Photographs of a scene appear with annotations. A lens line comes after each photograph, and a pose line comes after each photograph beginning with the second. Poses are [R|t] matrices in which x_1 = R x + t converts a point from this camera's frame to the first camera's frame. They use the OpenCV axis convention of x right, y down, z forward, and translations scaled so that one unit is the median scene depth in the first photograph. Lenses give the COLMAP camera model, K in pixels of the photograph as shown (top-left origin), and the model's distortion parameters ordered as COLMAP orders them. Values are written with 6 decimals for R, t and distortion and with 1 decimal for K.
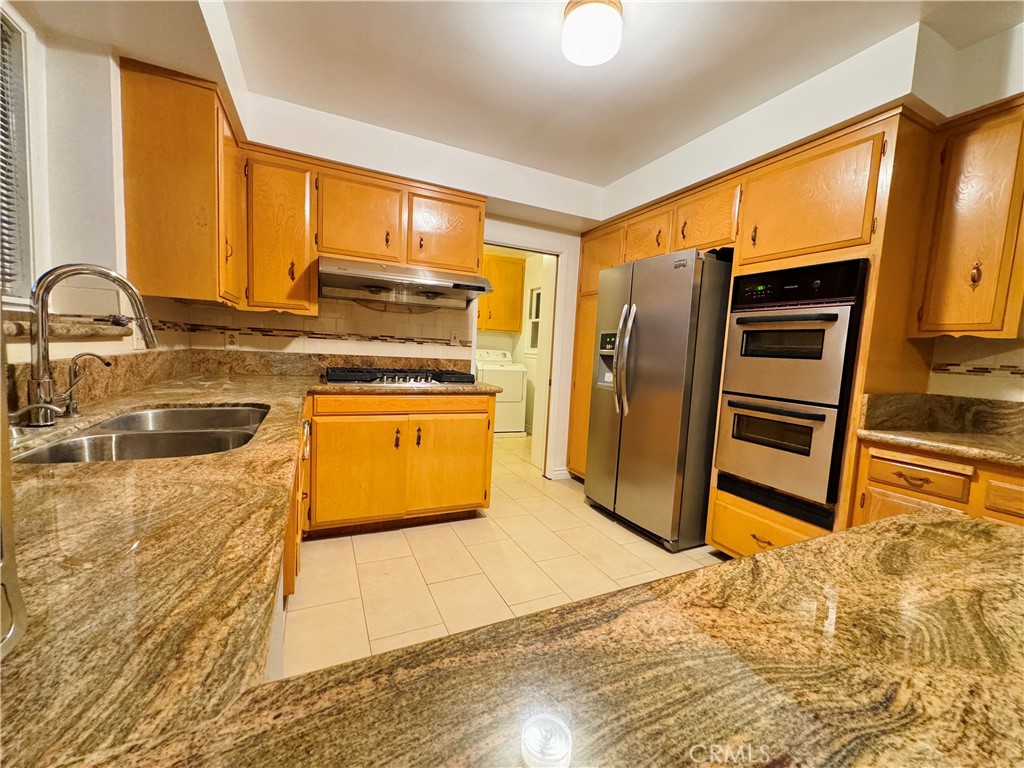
lens RADIAL K [[409.3, 0, 514.5], [0, 409.3, 385.4], [0, 0, 1]] dist [-0.002448, 0.000573]
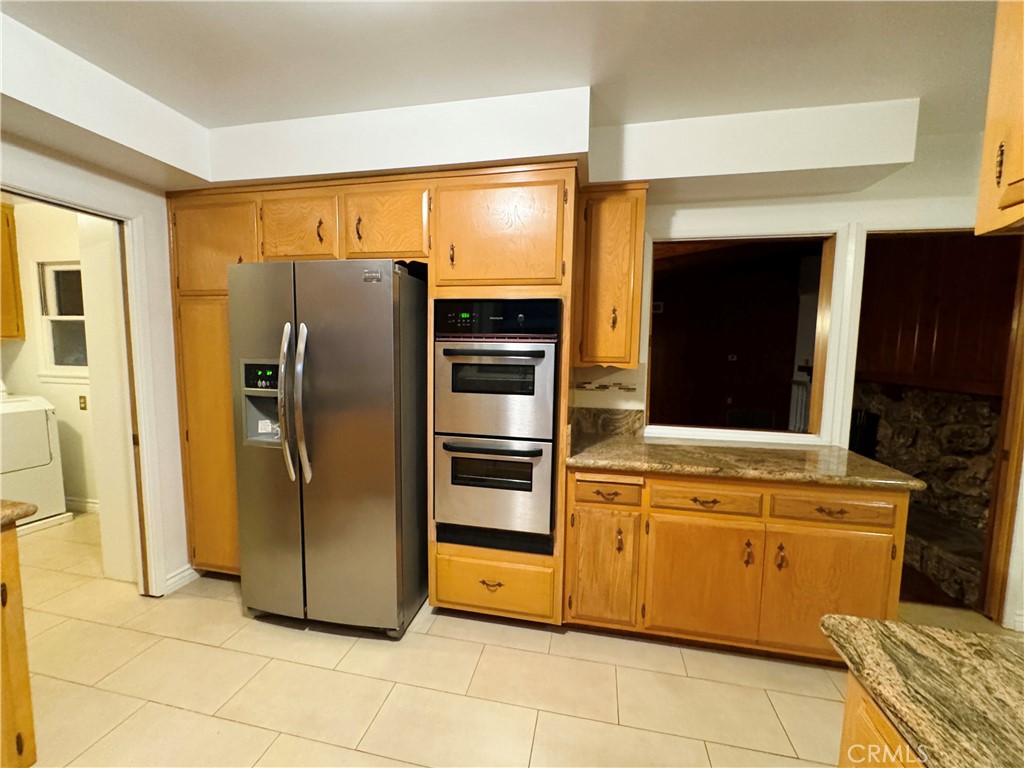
lens RADIAL K [[409.3, 0, 508.1], [0, 409.3, 384.9], [0, 0, 1]] dist [-0.002448, 0.000573]
pose [[0.612080, -0.114950, 0.782397, -0.051130], [0.083627, 0.993240, 0.080504, -0.126750], [-0.786362, 0.016154, 0.617555, 0.311532]]
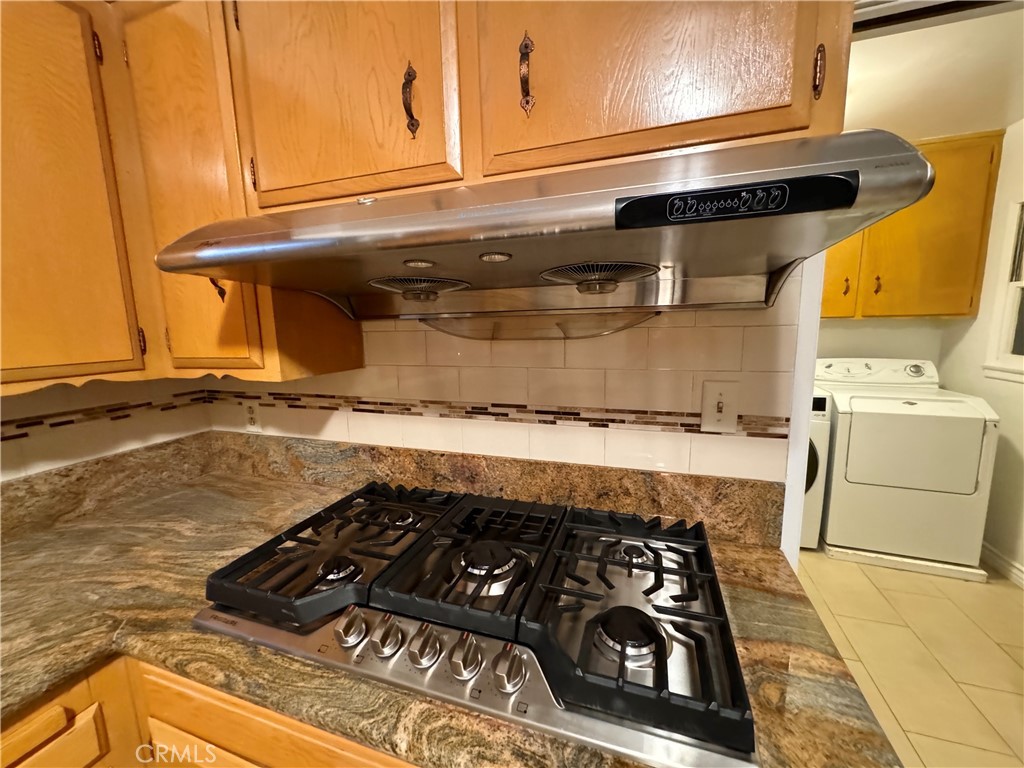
lens RADIAL K [[409.3, 0, 510.4], [0, 409.3, 385.5], [0, 0, 1]] dist [-0.002448, 0.000573]
pose [[0.709514, 0.039266, -0.703597, -0.056087], [-0.003982, 0.998654, 0.051716, -0.176882], [0.704680, -0.033892, 0.708715, 0.830930]]
